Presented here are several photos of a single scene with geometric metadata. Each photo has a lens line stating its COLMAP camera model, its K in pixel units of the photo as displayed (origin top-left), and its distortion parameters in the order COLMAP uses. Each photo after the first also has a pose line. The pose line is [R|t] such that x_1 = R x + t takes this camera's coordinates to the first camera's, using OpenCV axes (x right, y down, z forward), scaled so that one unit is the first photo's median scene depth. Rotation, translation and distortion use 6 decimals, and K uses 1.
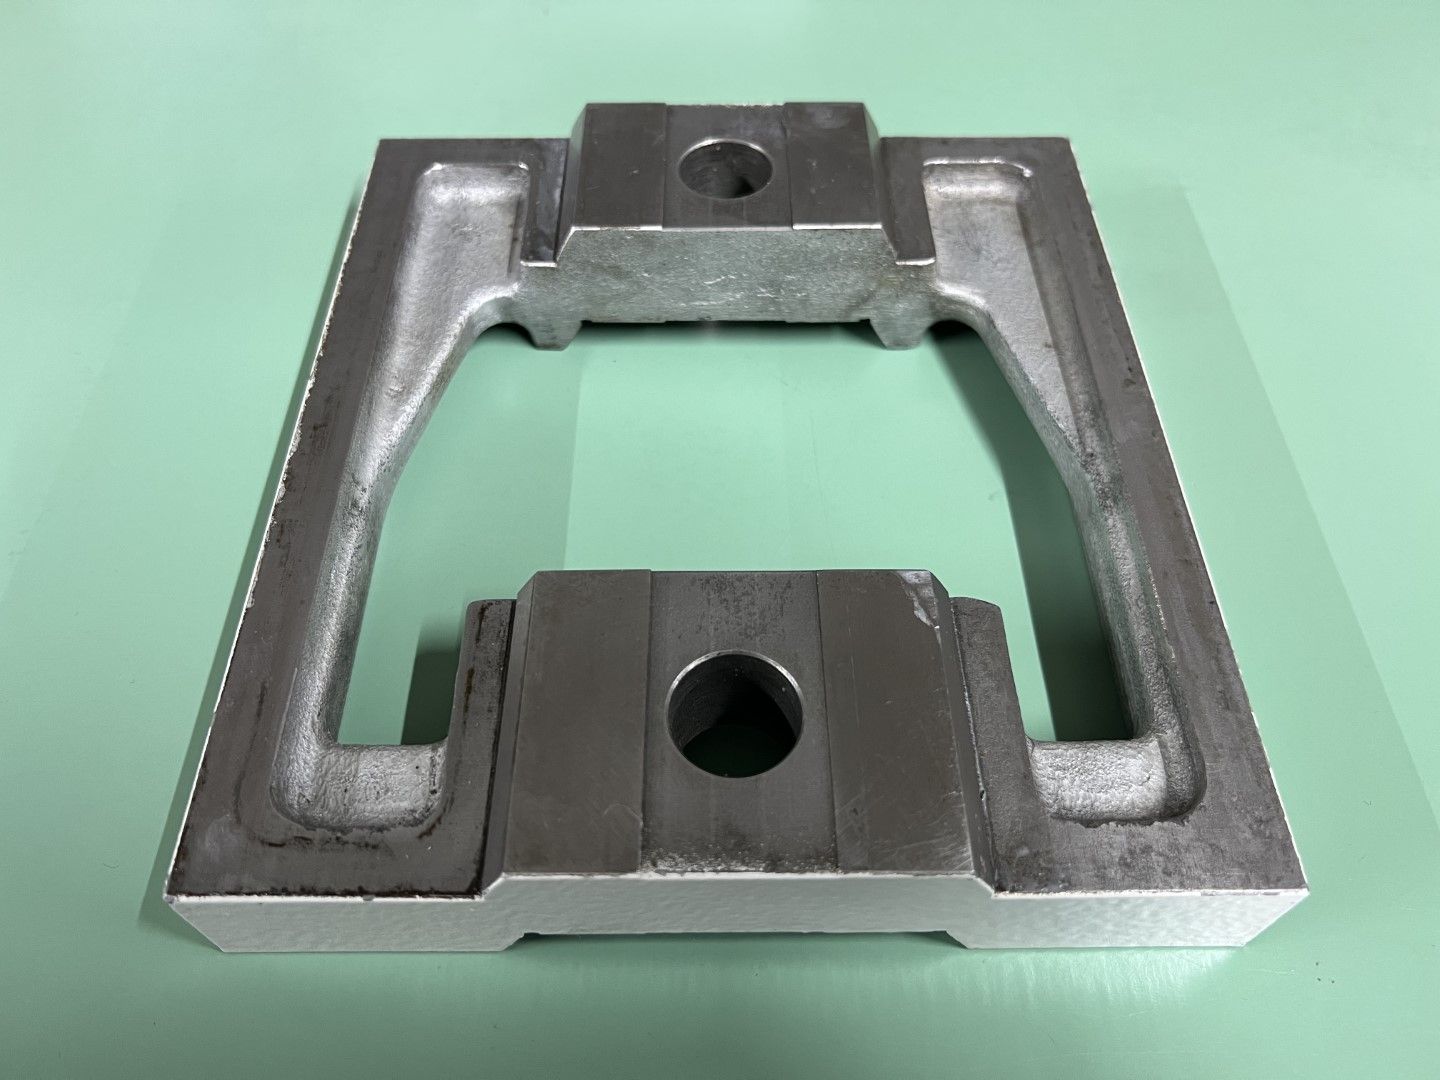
lens RADIAL K [[1111.5, 0, 720.0], [0, 1111.5, 540.0], [0, 0, 1]] dist [0.010617, -0.000572]
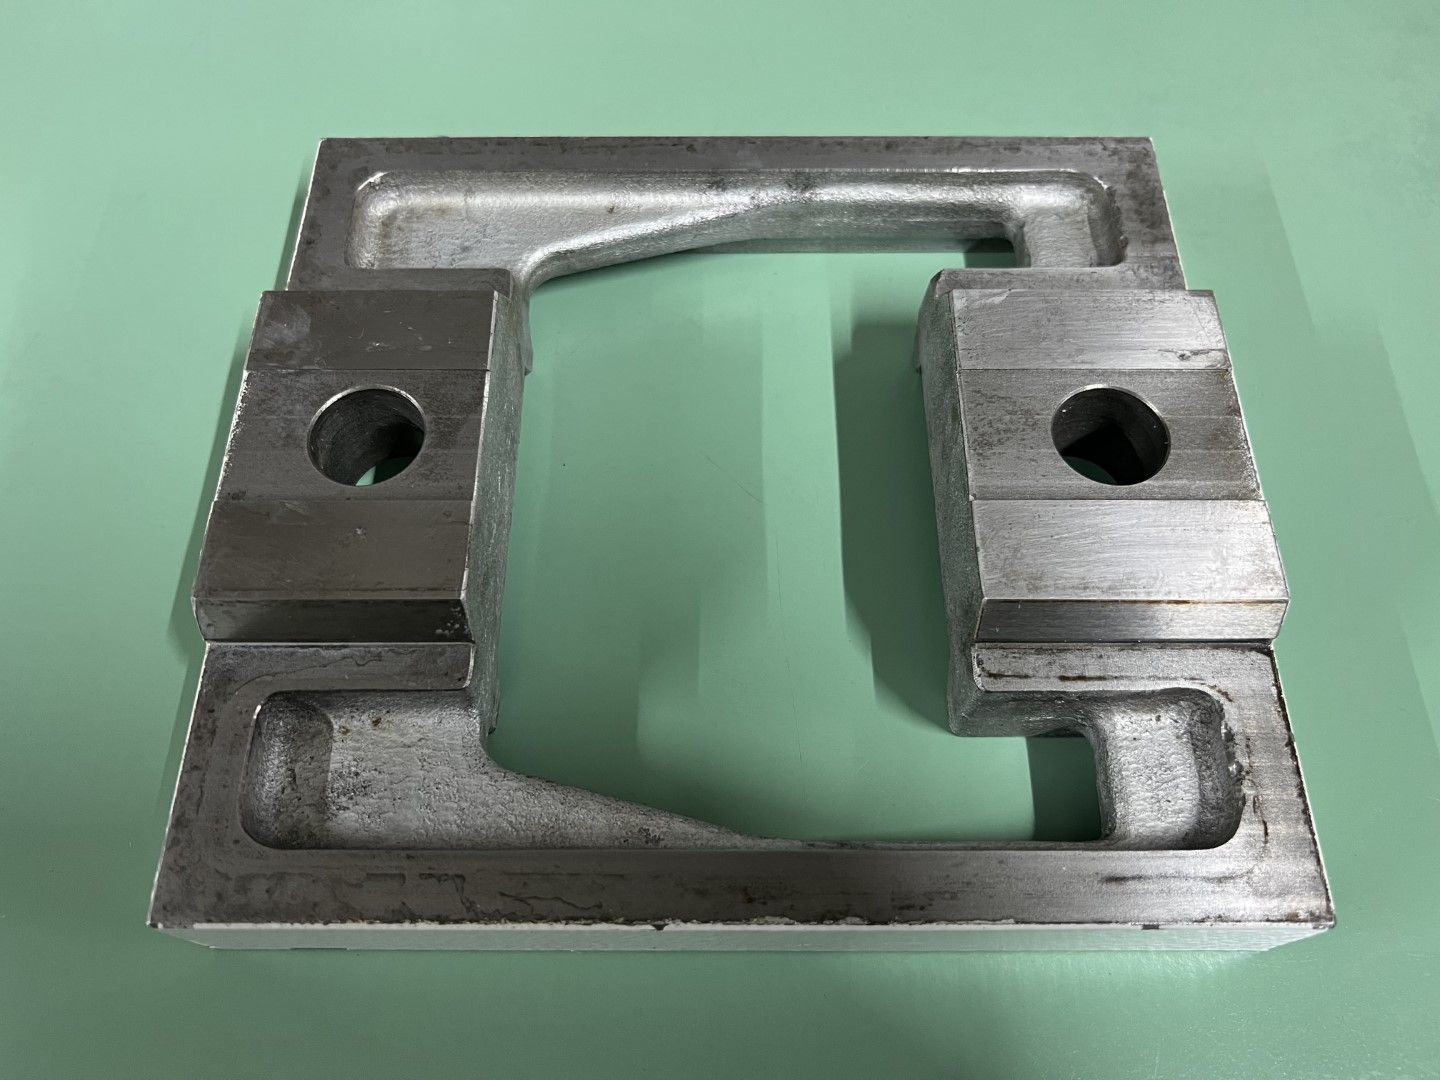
lens RADIAL K [[1100.5, 0, 715.1], [0, 1100.5, 539.5], [0, 0, 1]] dist [-0.007611, 0.001913]
pose [[0.010413, -0.895777, 0.444381, -0.577740], [0.813199, 0.266197, 0.517540, -0.722582], [-0.581893, 0.355981, 0.731217, 0.401898]]
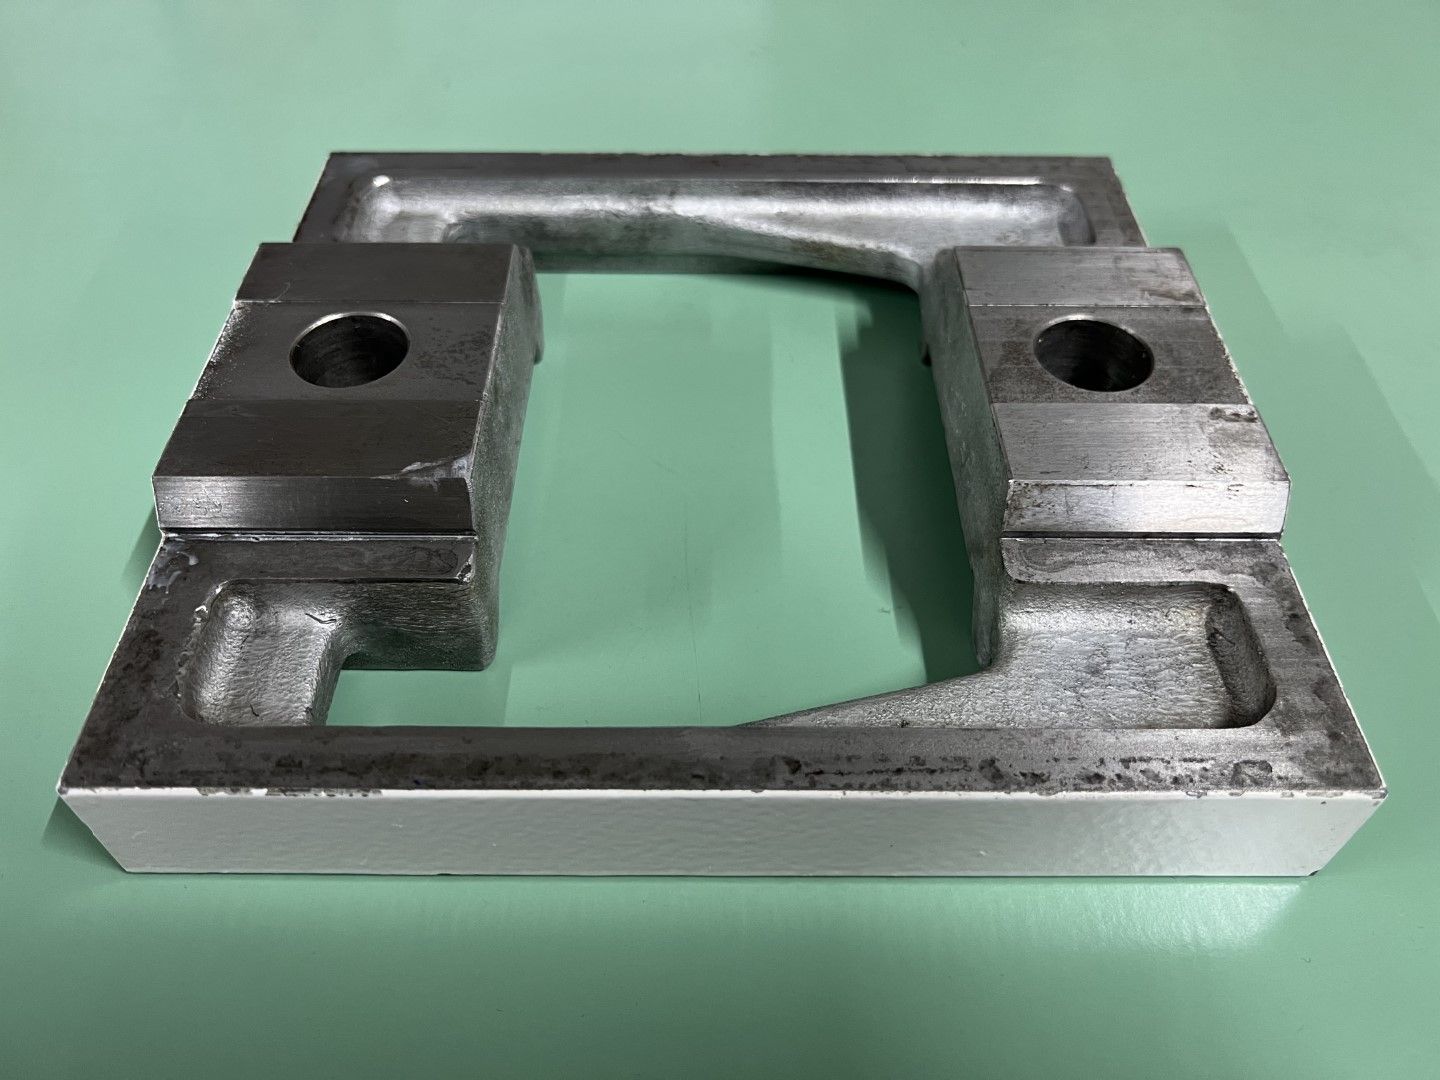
lens RADIAL K [[1100.5, 0, 715.1], [0, 1100.5, 539.5], [0, 0, 1]] dist [-0.007611, 0.001913]
pose [[-0.006520, 0.756377, -0.654103, 0.881750], [-0.814897, 0.375096, 0.441867, -0.571583], [0.579569, 0.535907, 0.613924, 0.577127]]
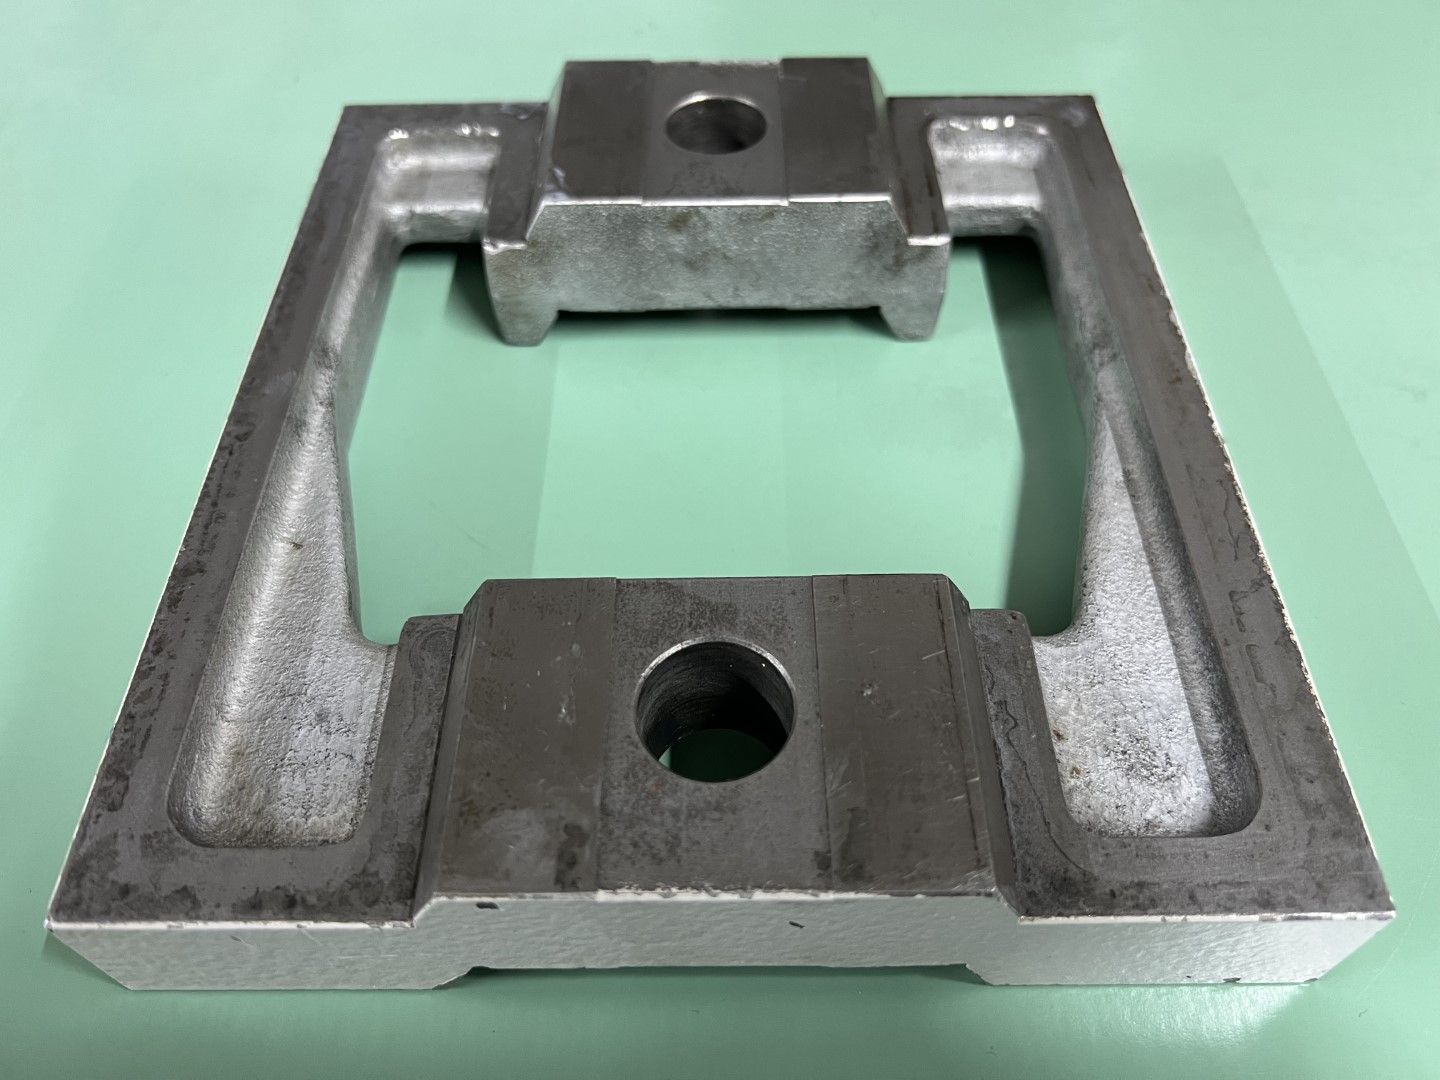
lens RADIAL K [[1150.3, 0, 720.0], [0, 1150.3, 540.0], [0, 0, 1]] dist [-0.006102, -0.005274]
pose [[-0.999930, 0.002233, 0.011579, -0.005712], [0.010519, -0.274801, 0.961444, -1.229051], [0.005329, 0.961499, 0.274758, 1.036849]]
